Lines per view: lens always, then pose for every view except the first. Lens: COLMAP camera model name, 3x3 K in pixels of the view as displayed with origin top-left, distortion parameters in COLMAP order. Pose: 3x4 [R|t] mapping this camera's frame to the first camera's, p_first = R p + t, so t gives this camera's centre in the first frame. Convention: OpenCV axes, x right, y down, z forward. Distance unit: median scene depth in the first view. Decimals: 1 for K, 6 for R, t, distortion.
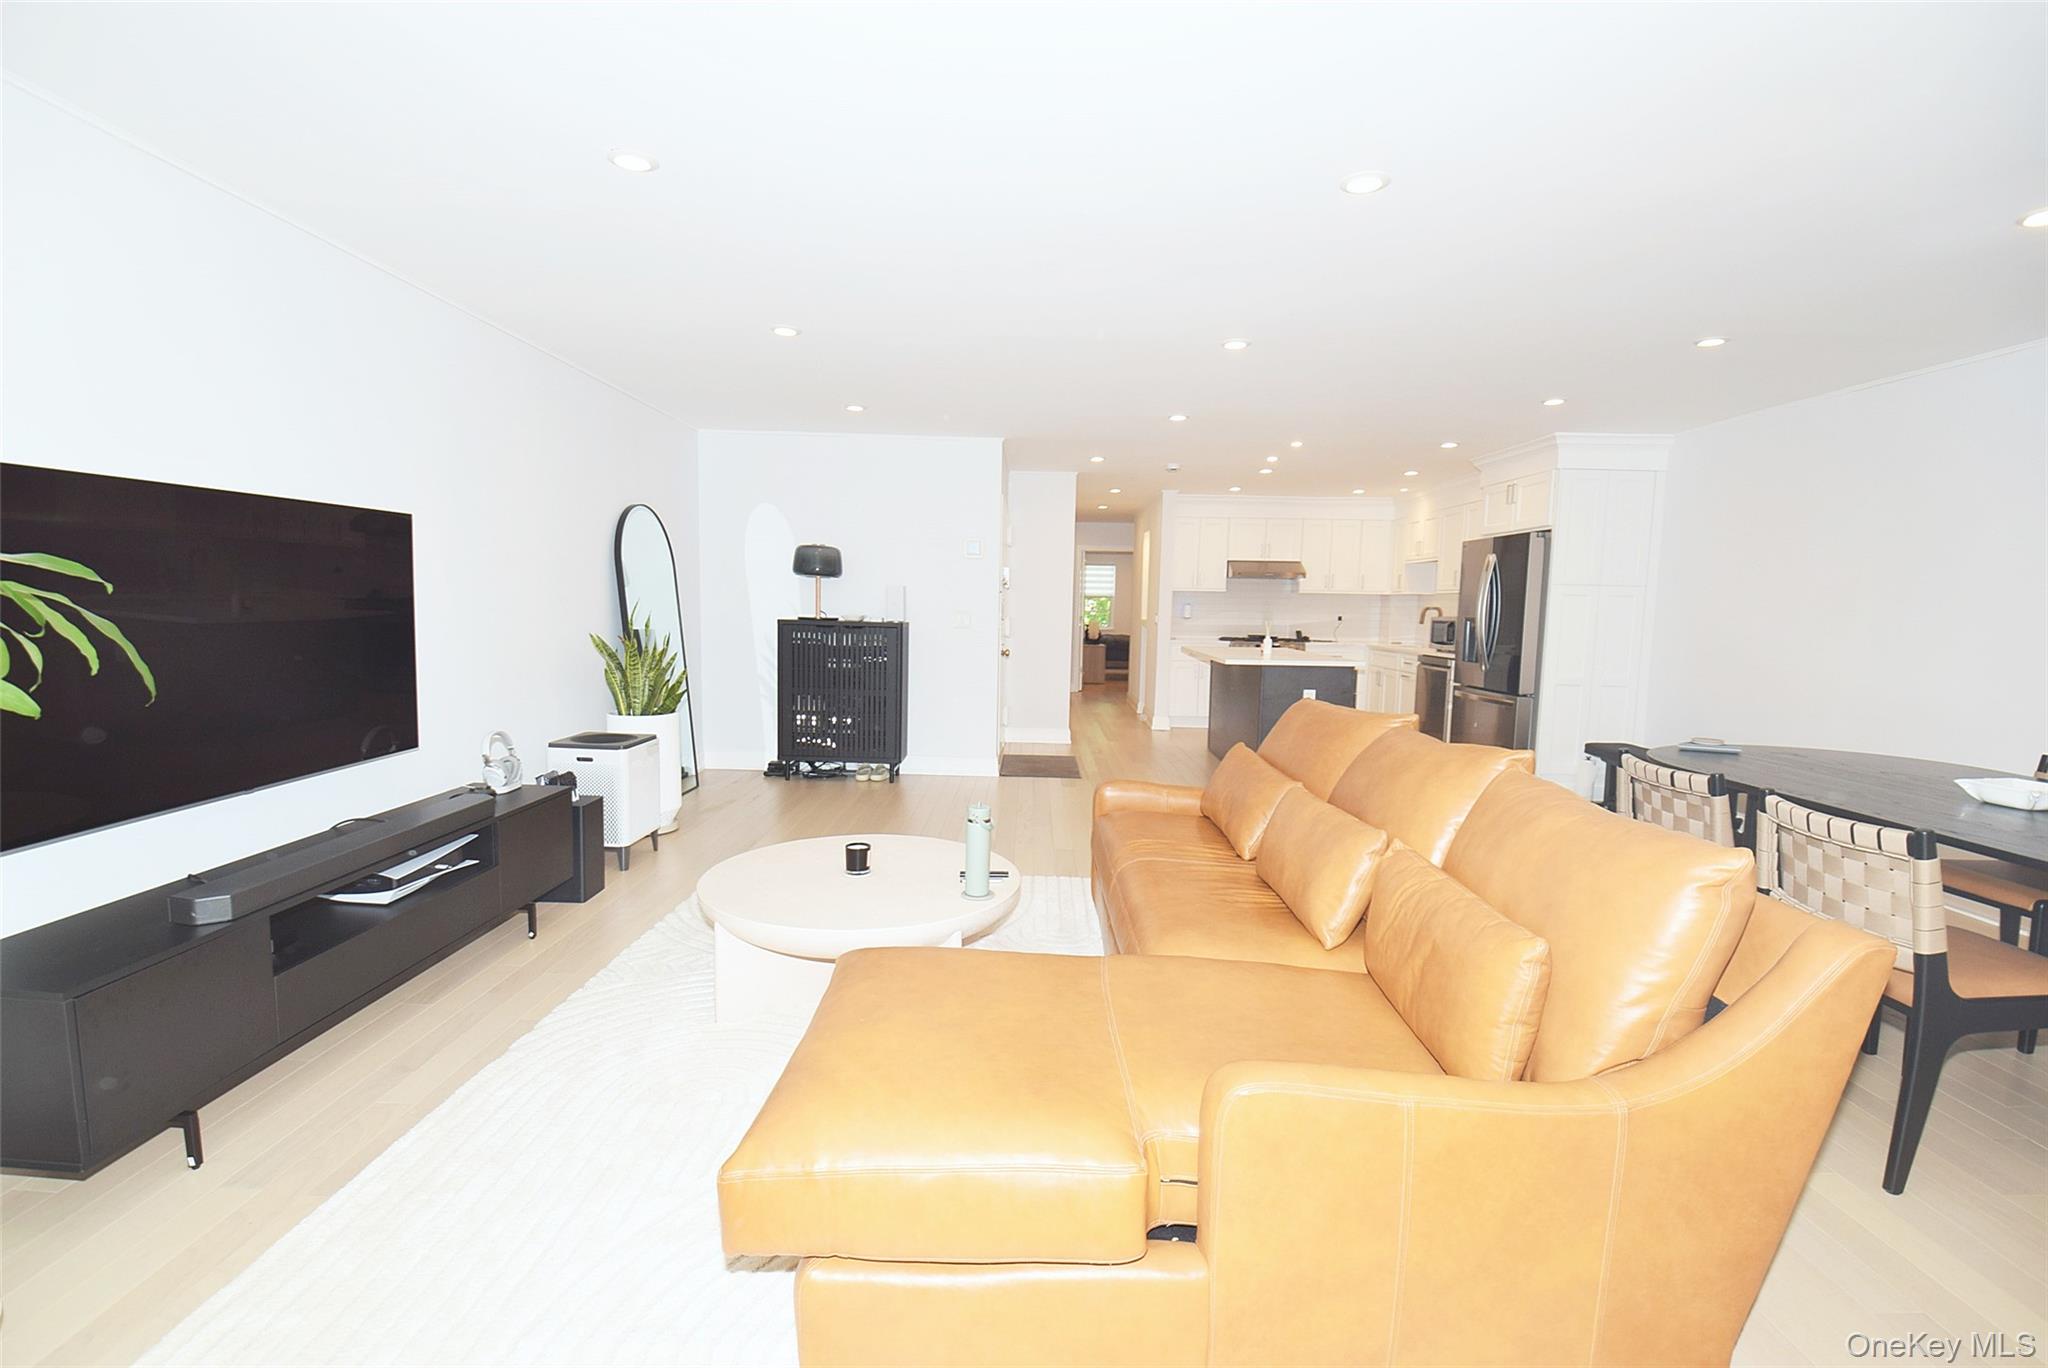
lens RADIAL K [[934.0, 0, 1031.6], [0, 934.0, 682.9], [0, 0, 1]] dist [-0.018844, -0.004364]
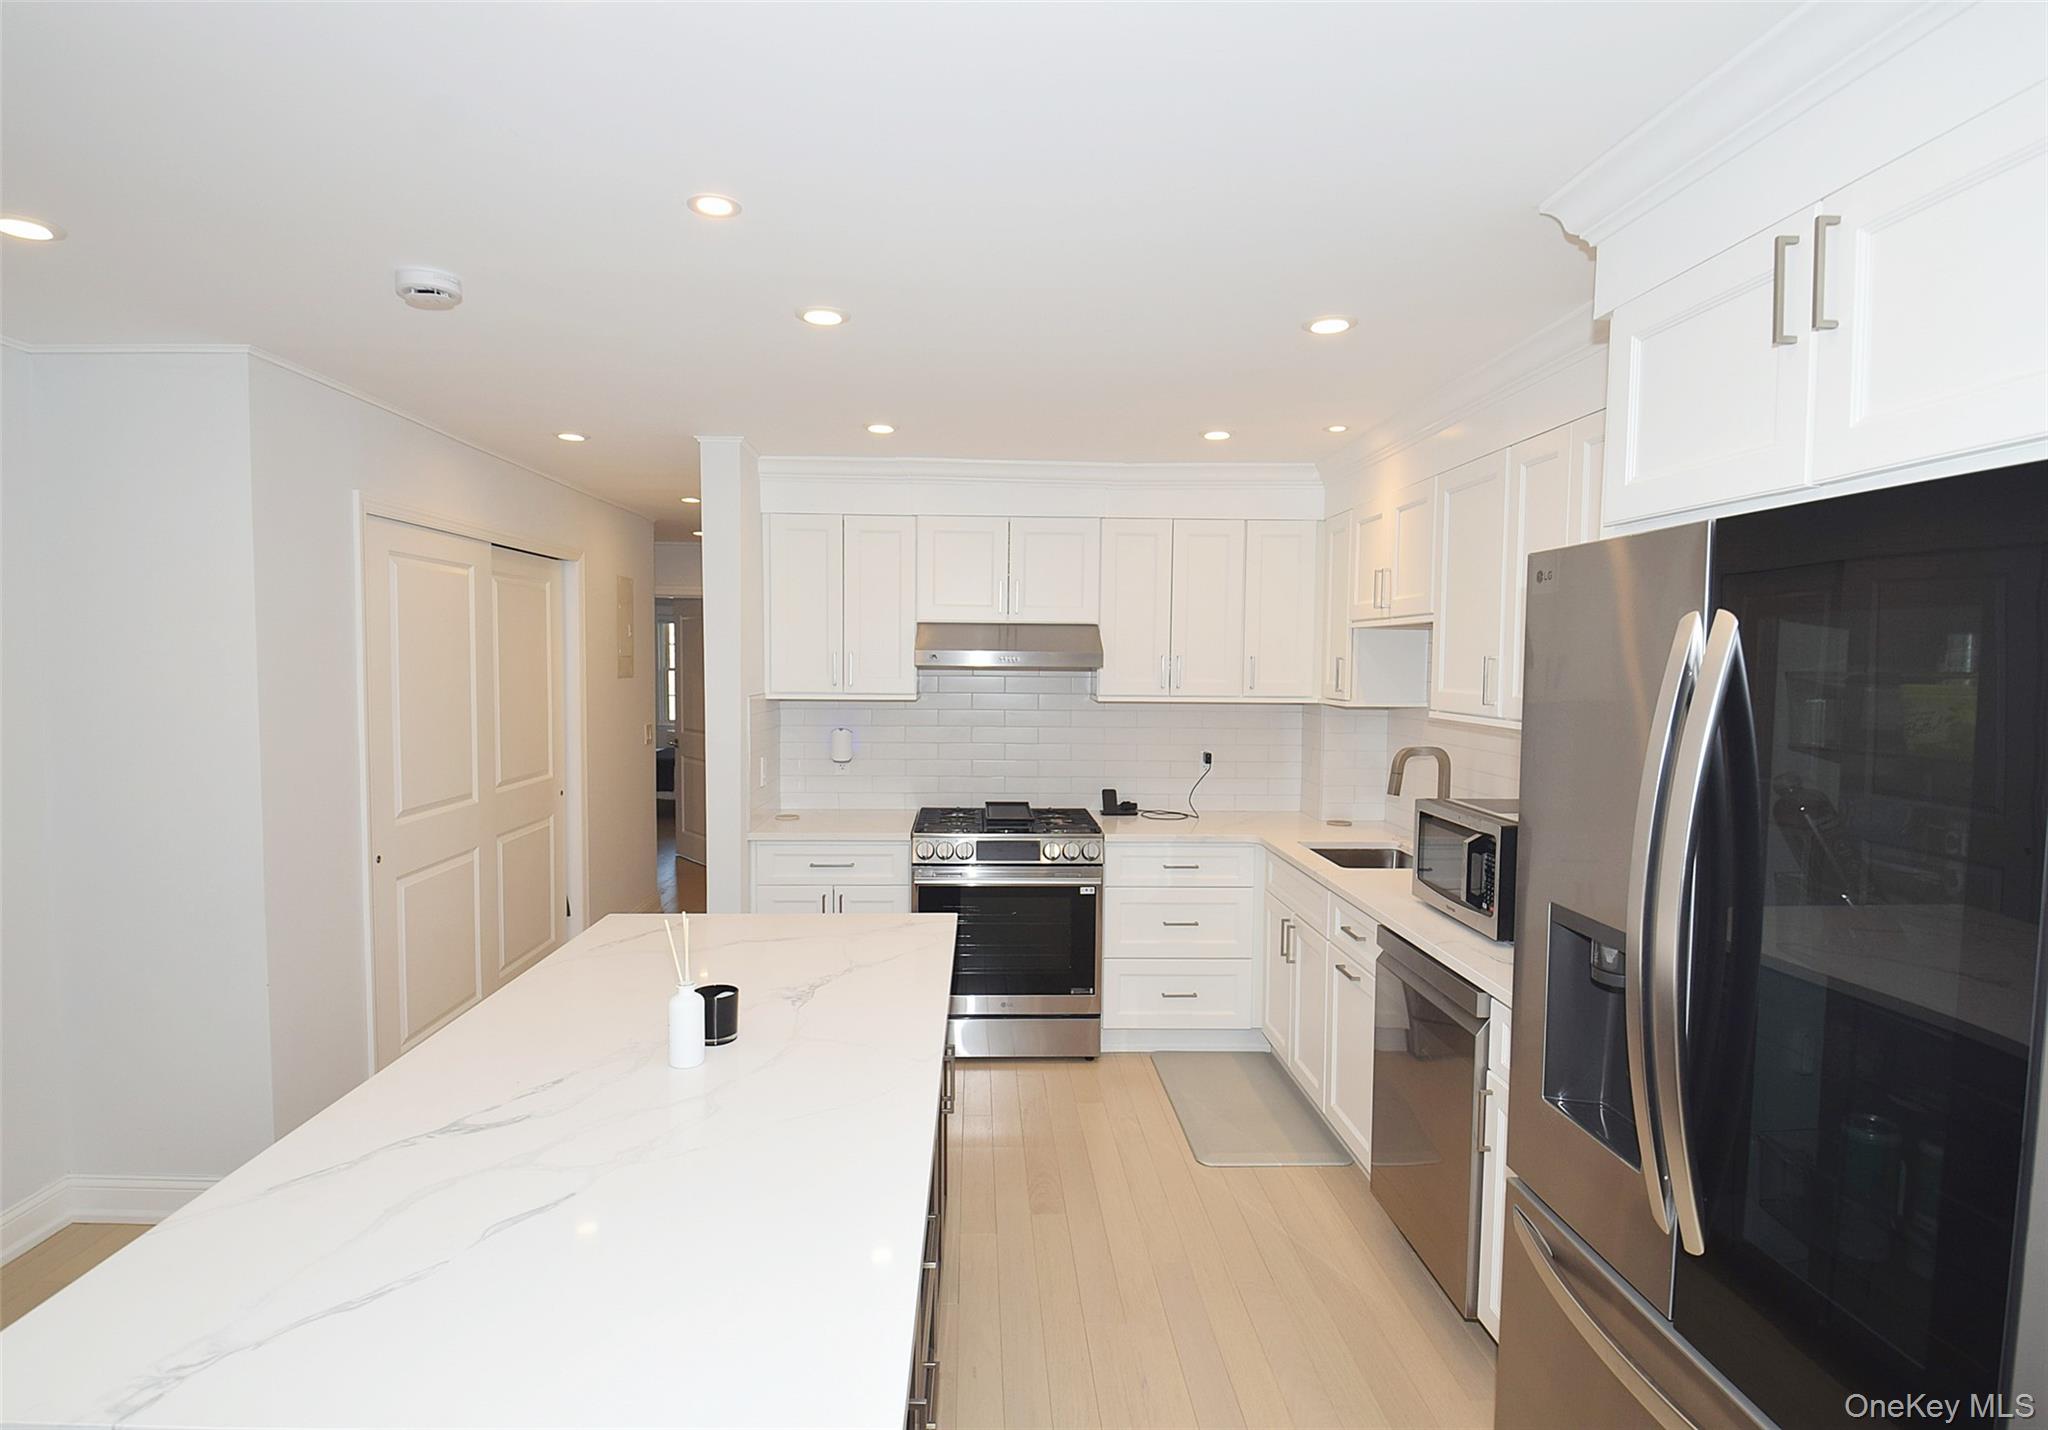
lens RADIAL K [[1089.6, 0, 1012.2], [0, 1089.6, 719.5], [0, 0, 1]] dist [0.003501, -0.001877]
pose [[0.999241, -0.011518, 0.037210, 0.281407], [0.012576, 0.999520, -0.028321, -0.091458], [-0.036866, 0.028767, 0.998906, 0.639620]]
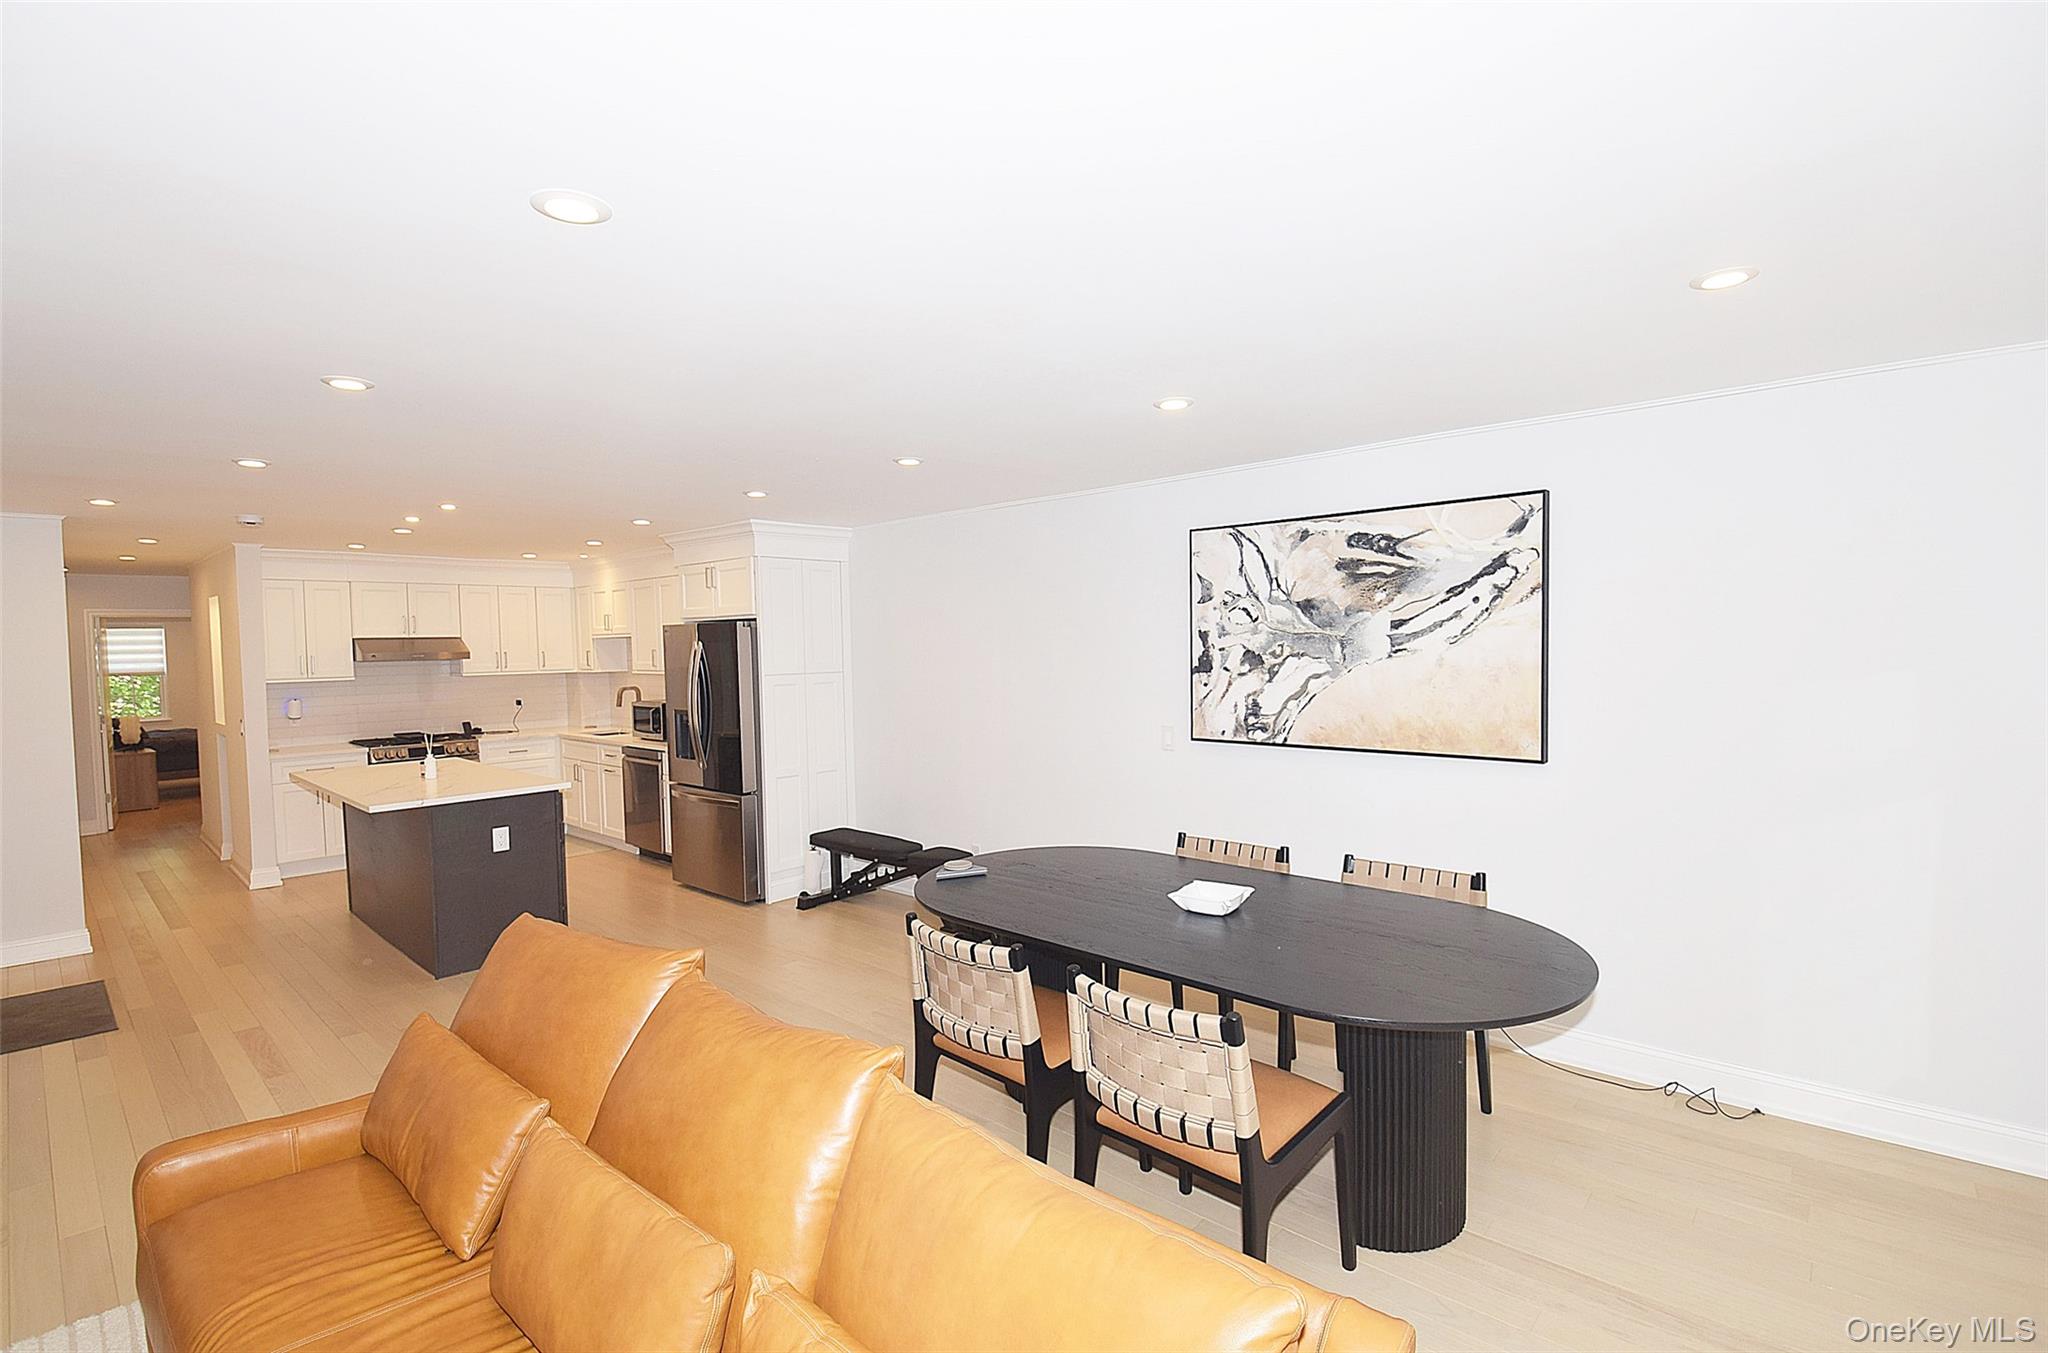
lens RADIAL K [[925.6, 0, 1028.7], [0, 925.6, 689.4], [0, 0, 1]] dist [-0.001466, -0.012448]
pose [[0.666823, -0.068911, 0.742023, 0.020432], [0.092175, 0.995696, 0.009636, -0.057131], [-0.739494, 0.061971, 0.670305, 0.111161]]
